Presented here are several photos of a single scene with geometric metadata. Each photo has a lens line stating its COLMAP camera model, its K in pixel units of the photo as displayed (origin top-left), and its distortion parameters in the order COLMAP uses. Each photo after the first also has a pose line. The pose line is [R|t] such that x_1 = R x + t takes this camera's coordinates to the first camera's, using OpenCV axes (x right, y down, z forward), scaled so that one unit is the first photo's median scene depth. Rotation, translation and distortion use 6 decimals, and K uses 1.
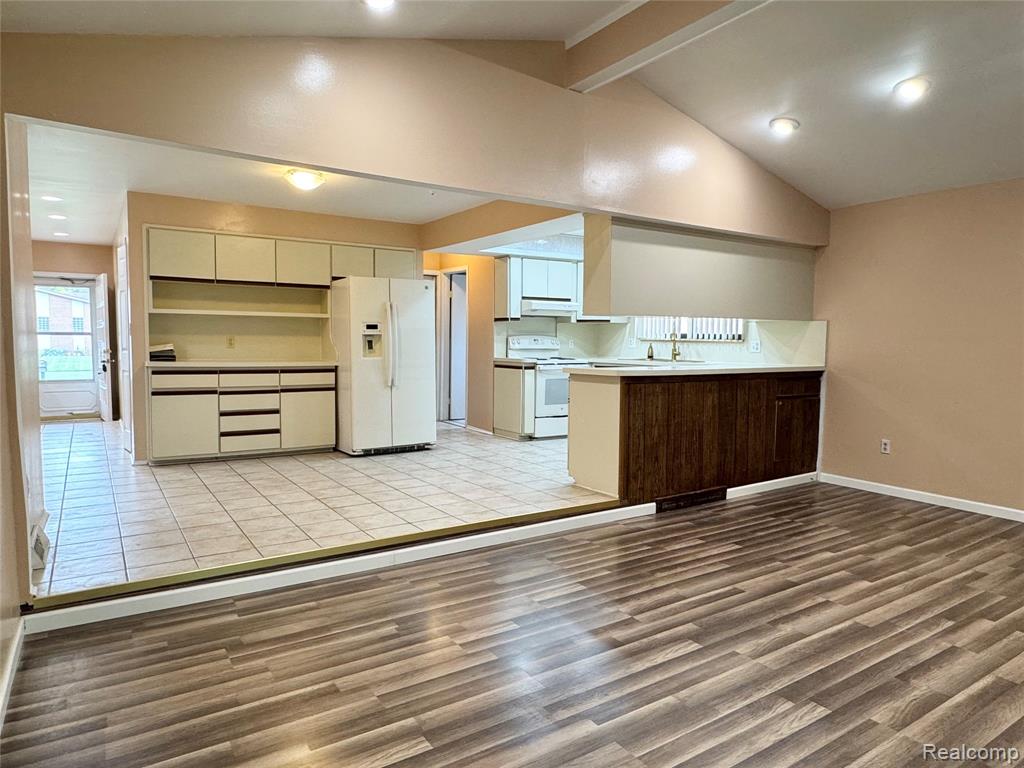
lens RADIAL K [[651.7, 0, 518.3], [0, 651.7, 382.1], [0, 0, 1]] dist [-0.001266, 0.000964]
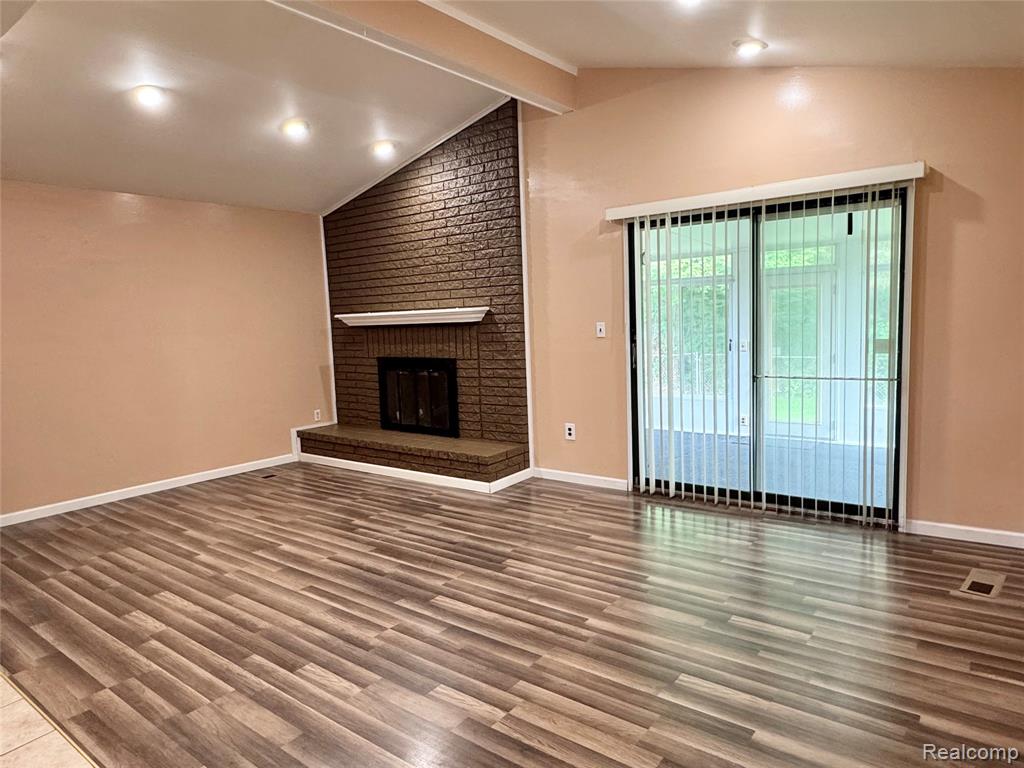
lens RADIAL K [[651.7, 0, 517.2], [0, 651.7, 382.8], [0, 0, 1]] dist [-0.001266, 0.000964]
pose [[-0.330276, -0.094834, 0.939108, -0.585209], [0.098957, 0.985978, 0.134370, -0.079628], [-0.938683, 0.137310, -0.316261, 0.847877]]
